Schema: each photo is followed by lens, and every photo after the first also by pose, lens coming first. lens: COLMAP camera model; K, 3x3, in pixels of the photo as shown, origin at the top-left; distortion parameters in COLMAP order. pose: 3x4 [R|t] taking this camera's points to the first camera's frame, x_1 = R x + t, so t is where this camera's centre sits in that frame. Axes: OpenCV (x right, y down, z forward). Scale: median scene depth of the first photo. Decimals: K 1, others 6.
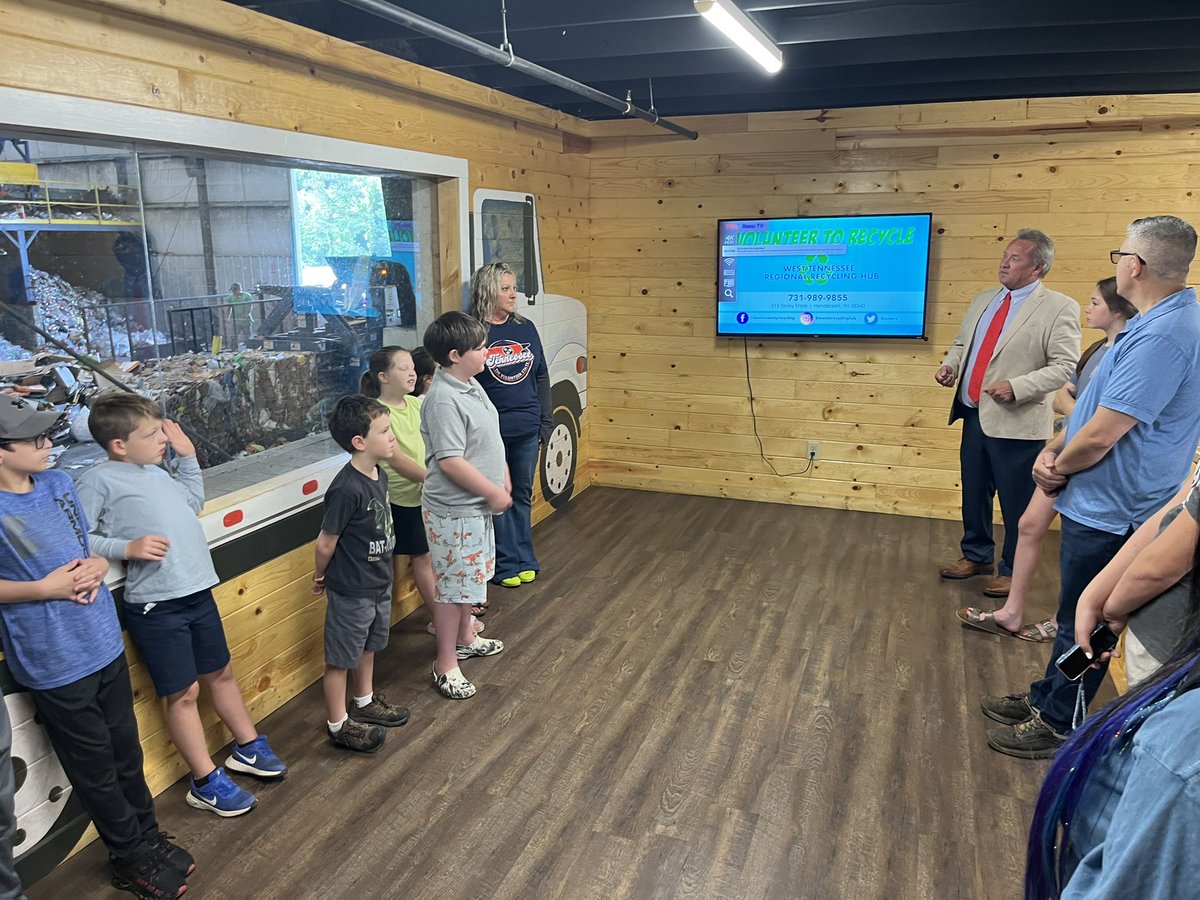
lens RADIAL K [[918.8, 0, 600.2], [0, 918.8, 445.0], [0, 0, 1]] dist [0.029243, -0.004502]
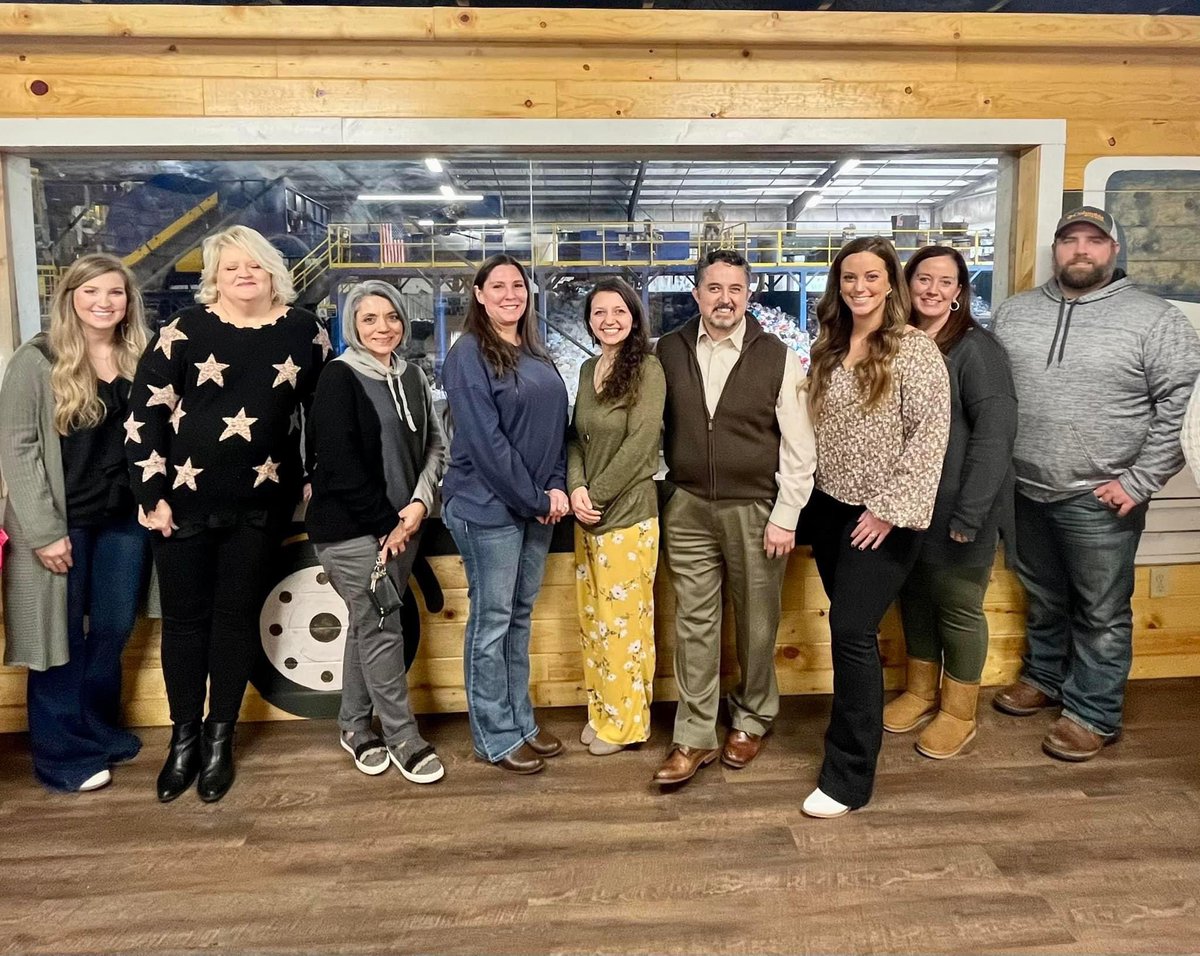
lens RADIAL K [[637.8, 0, 600.3], [0, 637.8, 482.3], [0, 0, 1]] dist [0.023431, 0.000149]
pose [[0.378098, 0.274757, -0.884054, 0.398909], [-0.204496, 0.956142, 0.209701, -0.059181], [0.902897, 0.101498, 0.417702, 0.590297]]
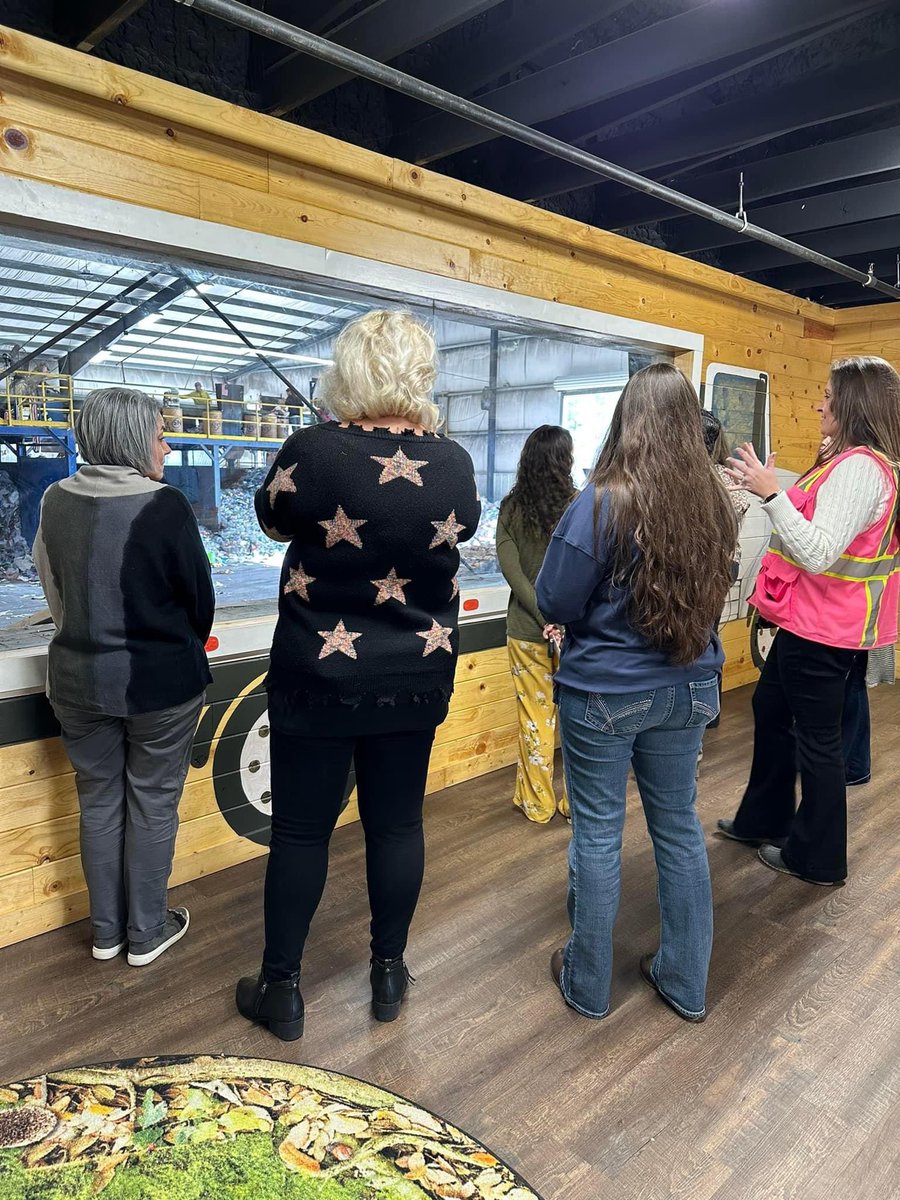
lens RADIAL K [[862.6, 0, 451.5], [0, 862.6, 598.2], [0, 0, 1]] dist [0.004131, -0.000955]
pose [[0.904213, 0.078444, -0.419816, 0.054646], [-0.109684, 0.992670, -0.050756, 0.117291], [0.412757, 0.091941, 0.906189, -0.048827]]
